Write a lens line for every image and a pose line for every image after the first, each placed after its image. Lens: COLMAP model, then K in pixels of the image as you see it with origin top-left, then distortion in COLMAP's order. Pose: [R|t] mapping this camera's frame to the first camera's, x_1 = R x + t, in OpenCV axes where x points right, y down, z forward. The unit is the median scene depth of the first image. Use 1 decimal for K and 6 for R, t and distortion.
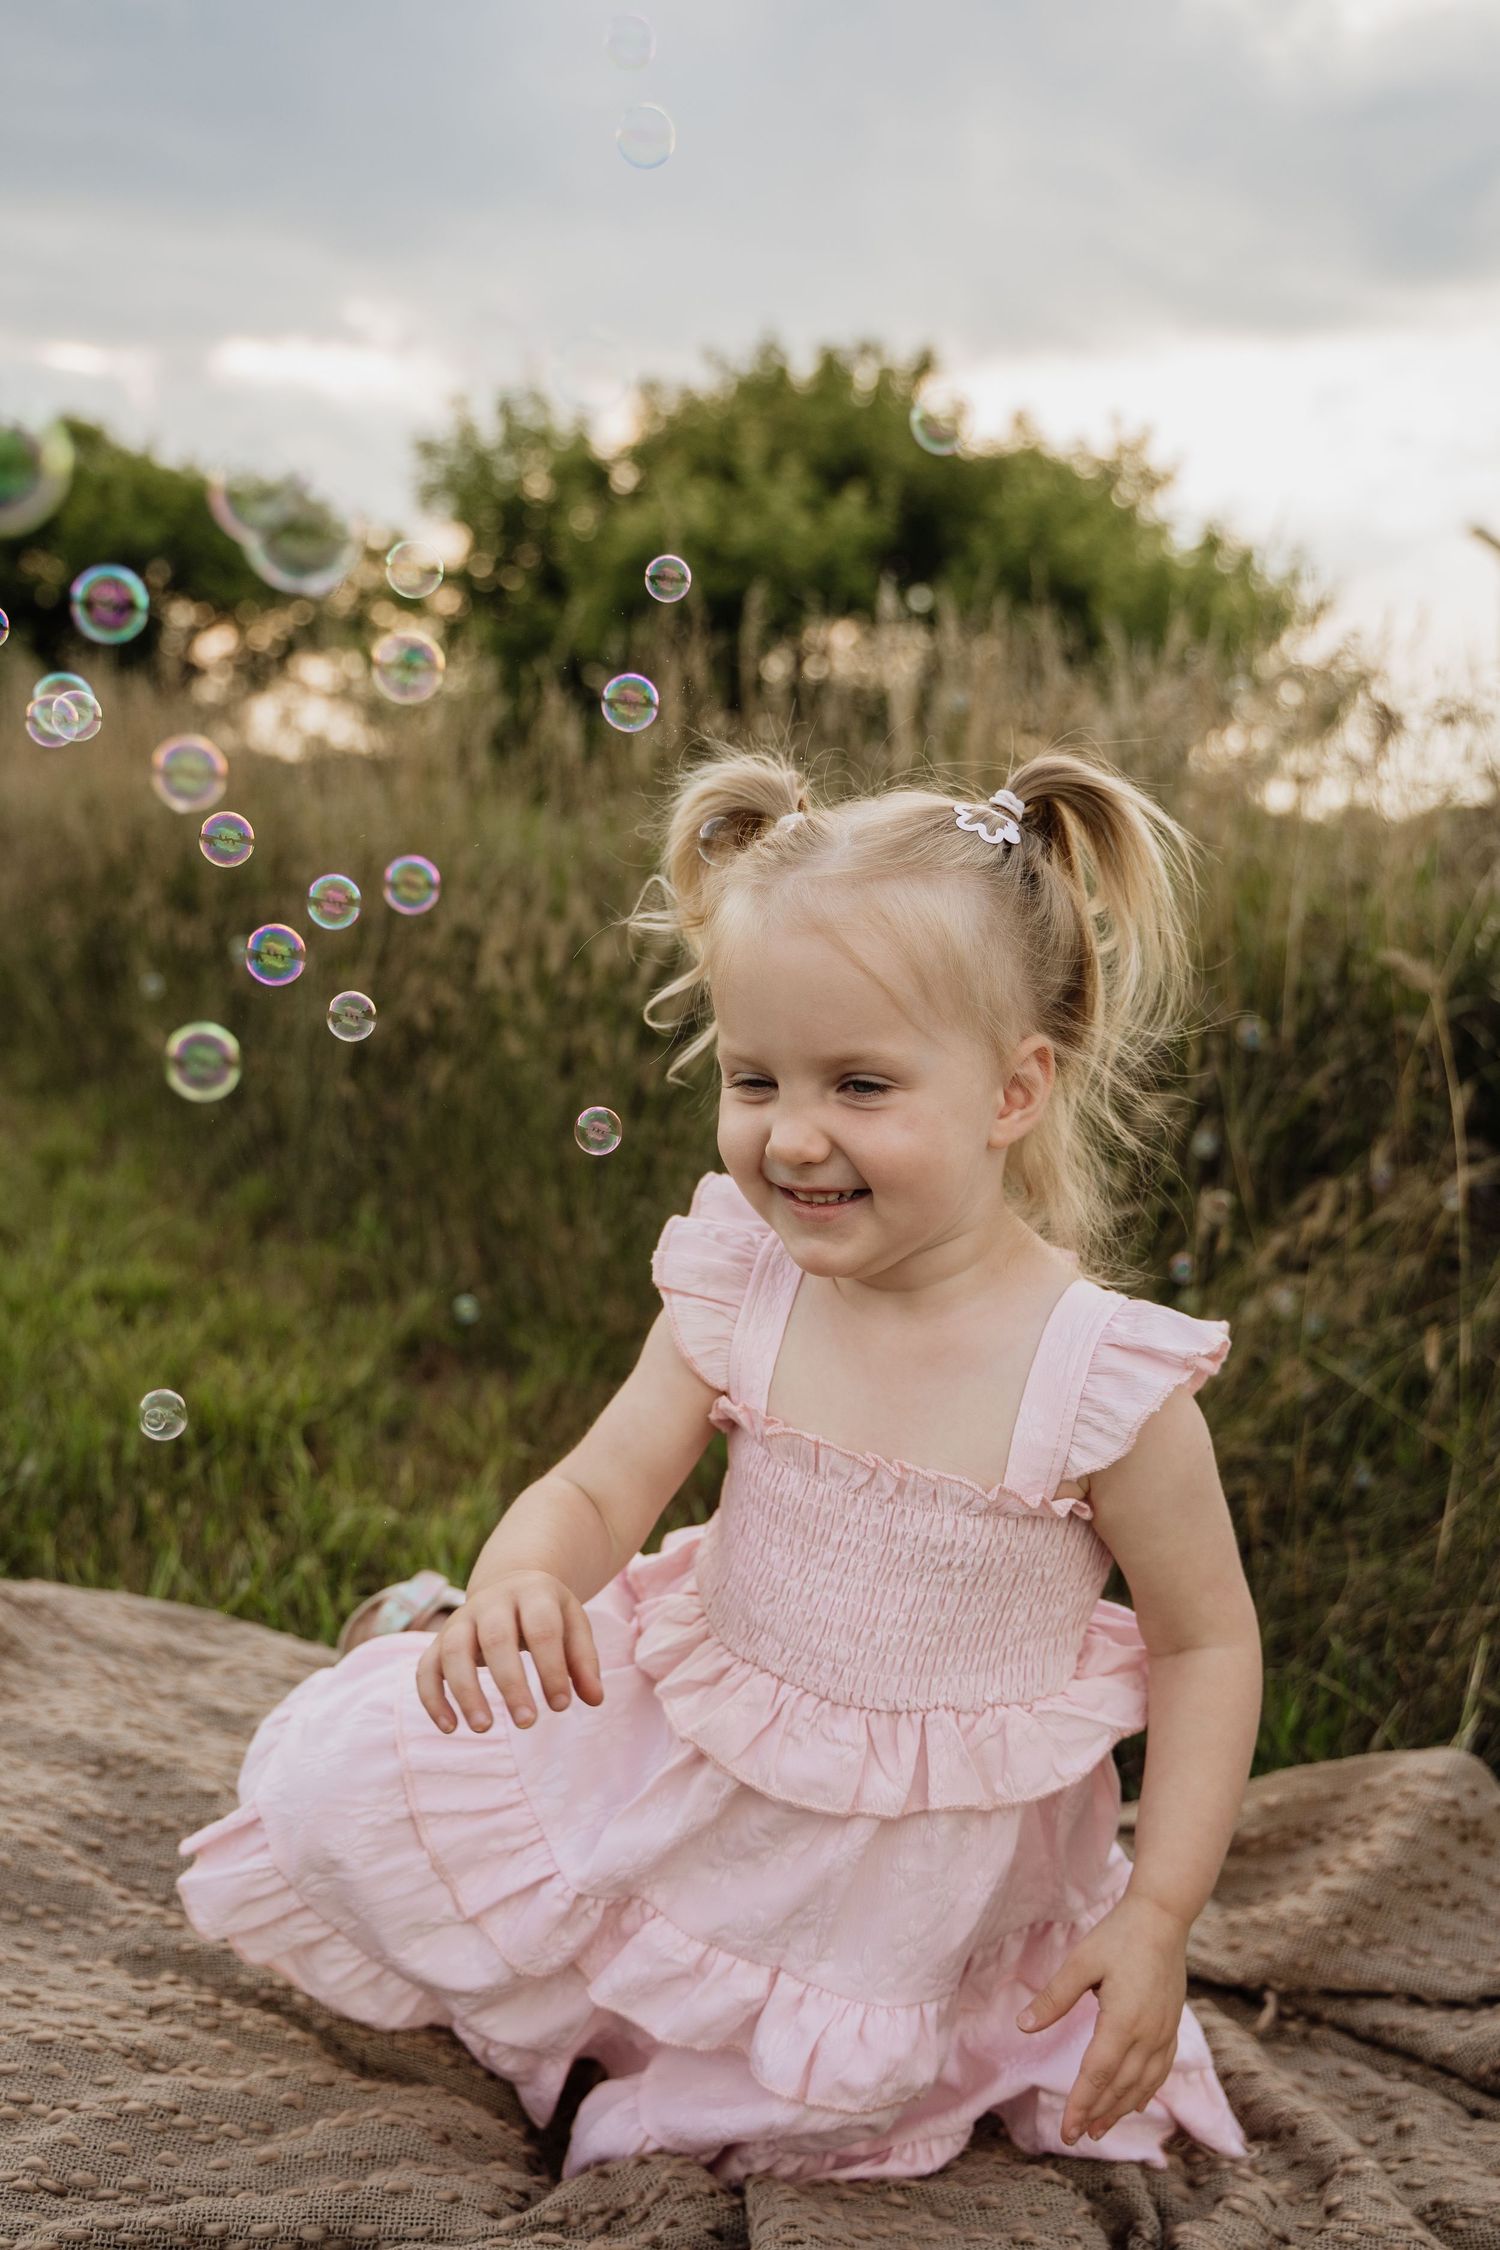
lens RADIAL K [[1934.9, 0, 750.0], [0, 1934.9, 1125.0], [0, 0, 1]] dist [0.012194, 0.005958]
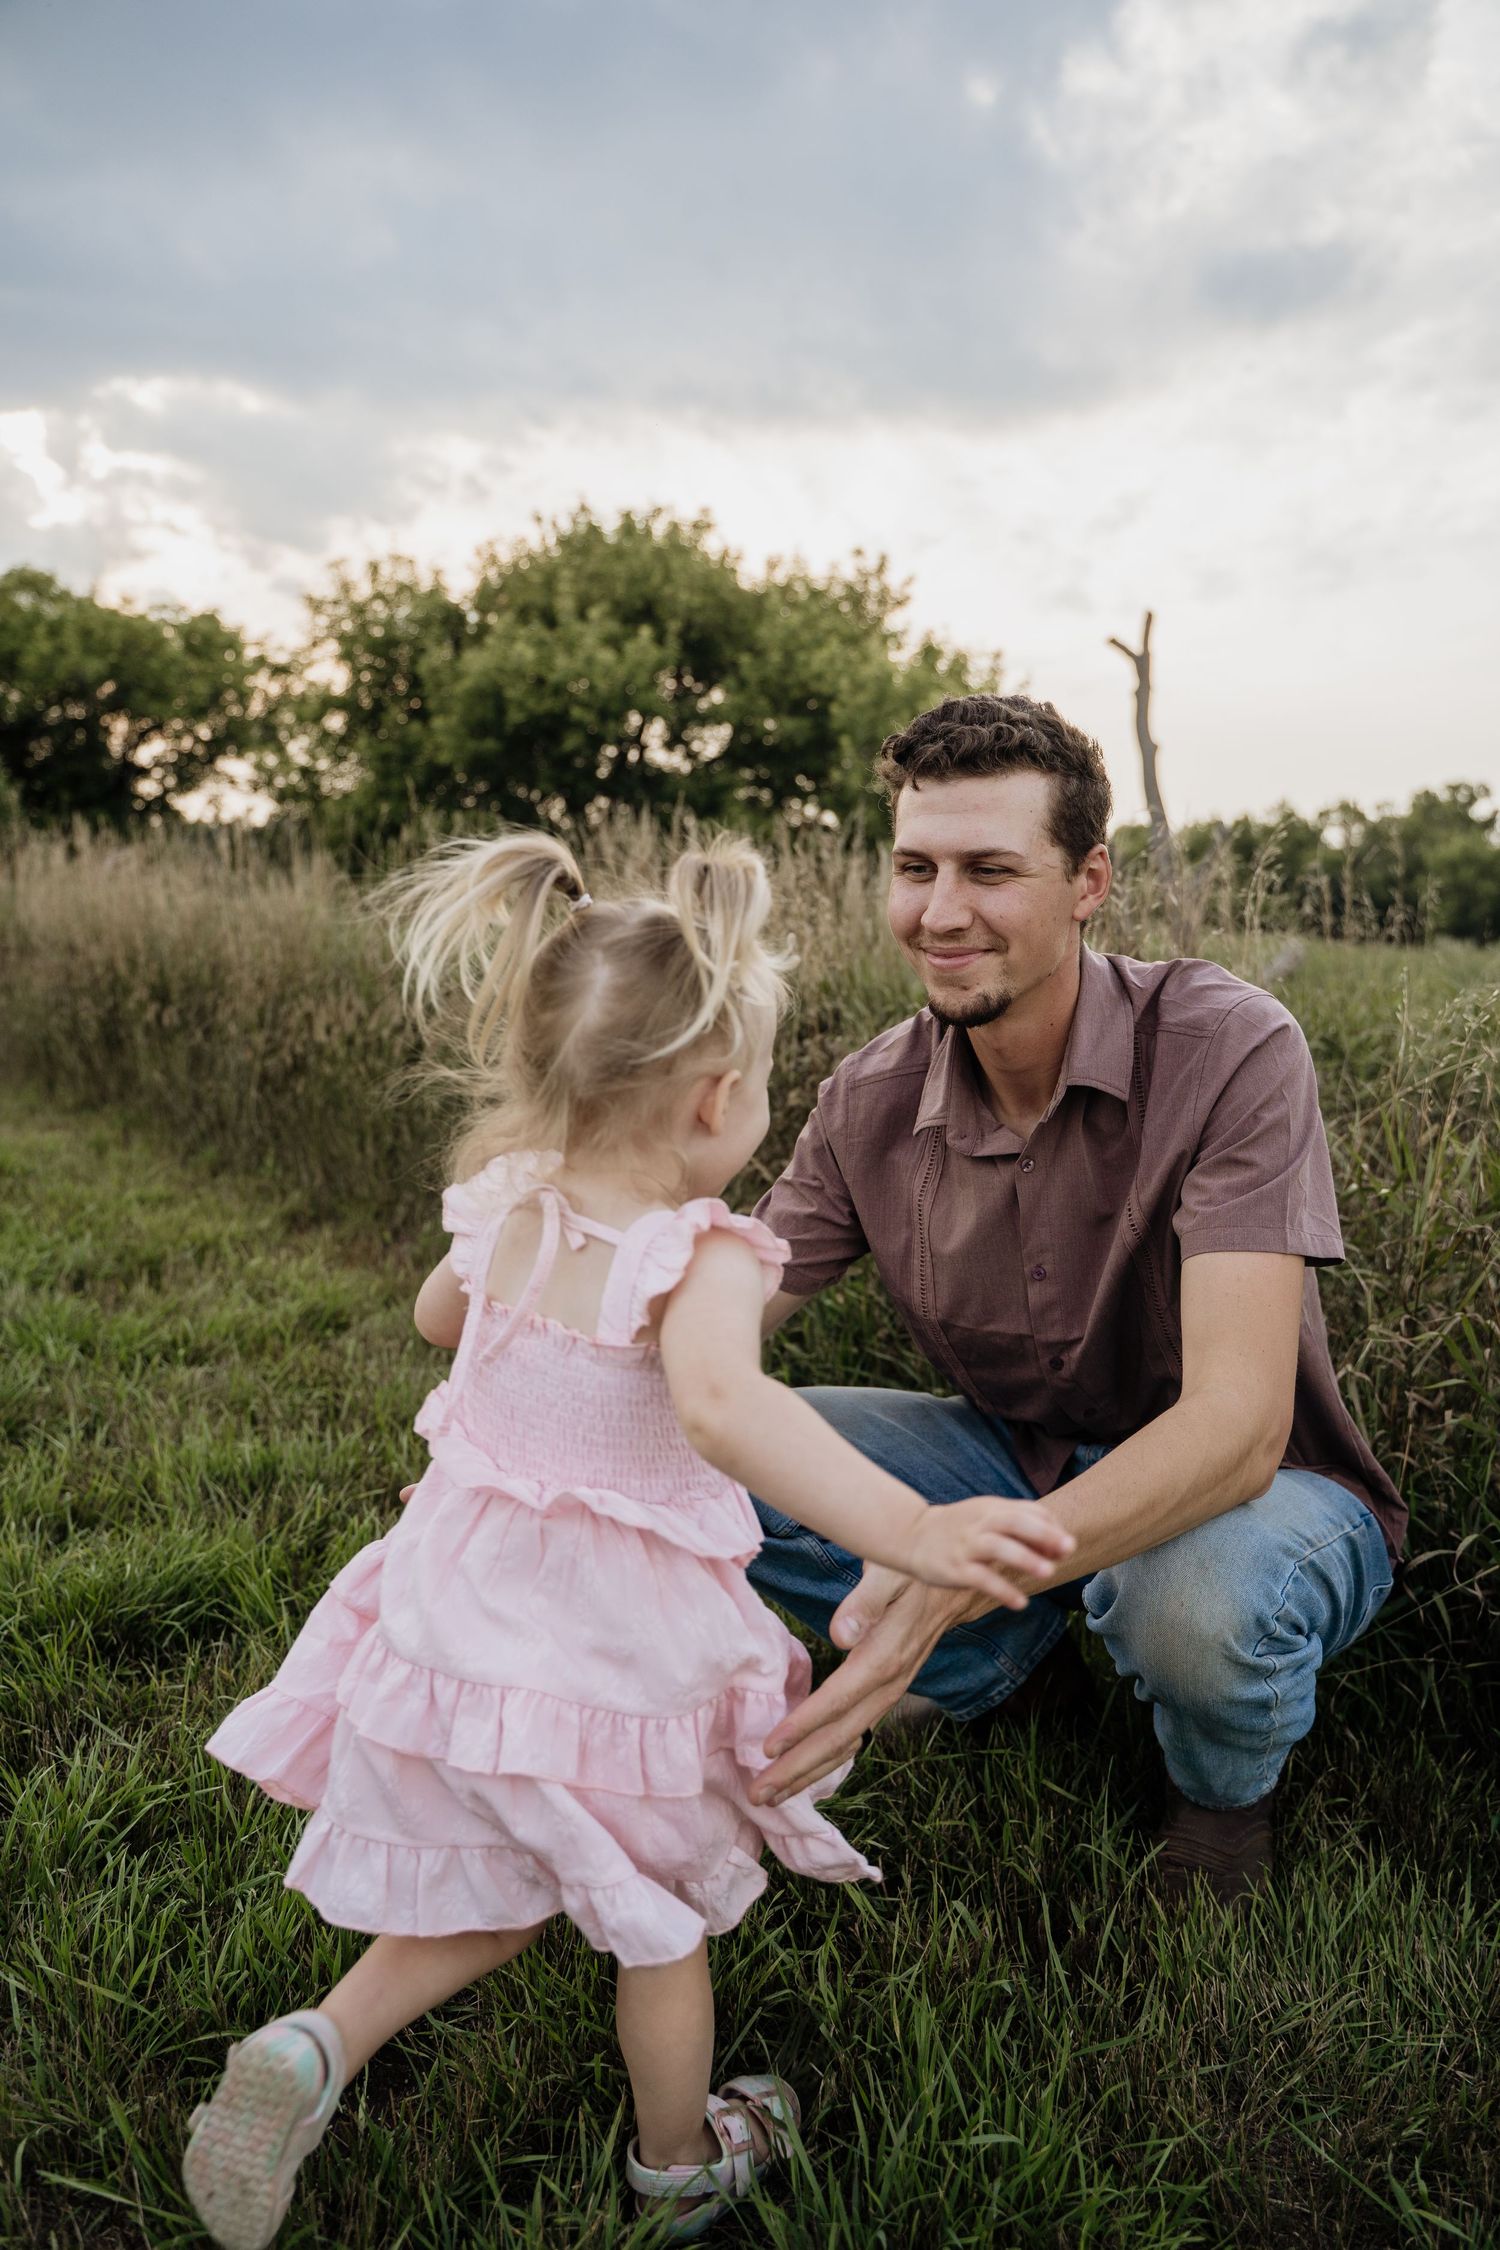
lens RADIAL K [[1800.0, 0, 776.2], [0, 1800.0, 1110.1], [0, 0, 1]] dist [-0.003616, -0.000181]
pose [[0.996854, -0.052838, 0.059086, 0.051852], [0.053258, 0.998565, -0.005560, 0.008521], [-0.058708, 0.008690, 0.998237, -0.211401]]
